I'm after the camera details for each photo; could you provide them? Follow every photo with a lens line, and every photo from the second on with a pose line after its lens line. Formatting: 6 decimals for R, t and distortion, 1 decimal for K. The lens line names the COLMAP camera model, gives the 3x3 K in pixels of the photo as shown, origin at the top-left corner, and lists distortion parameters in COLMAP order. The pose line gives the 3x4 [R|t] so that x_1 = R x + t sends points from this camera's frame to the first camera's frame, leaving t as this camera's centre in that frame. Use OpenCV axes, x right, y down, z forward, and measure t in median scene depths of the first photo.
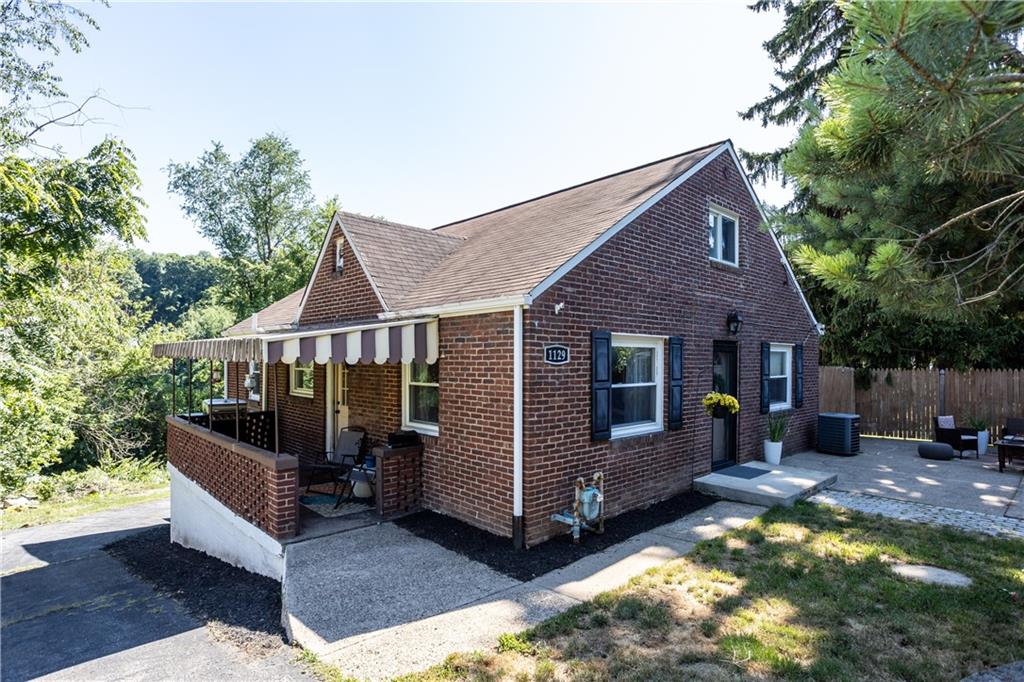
lens RADIAL K [[492.6, 0, 513.0], [0, 492.6, 369.3], [0, 0, 1]] dist [-0.012587, 0.002294]
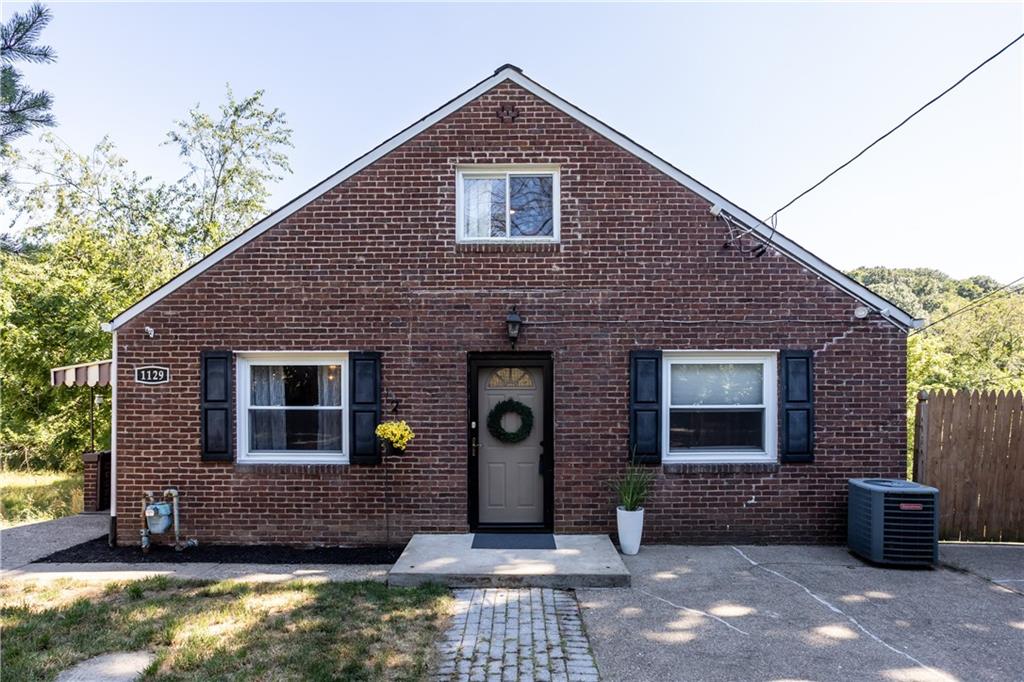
lens RADIAL K [[492.6, 0, 512.5], [0, 492.6, 339.7], [0, 0, 1]] dist [-0.012587, 0.002294]
pose [[0.738910, 0.002057, -0.673801, 1.300847], [-0.009065, 0.999935, -0.006889, -0.099626], [0.673743, 0.011199, 0.738881, 0.691048]]
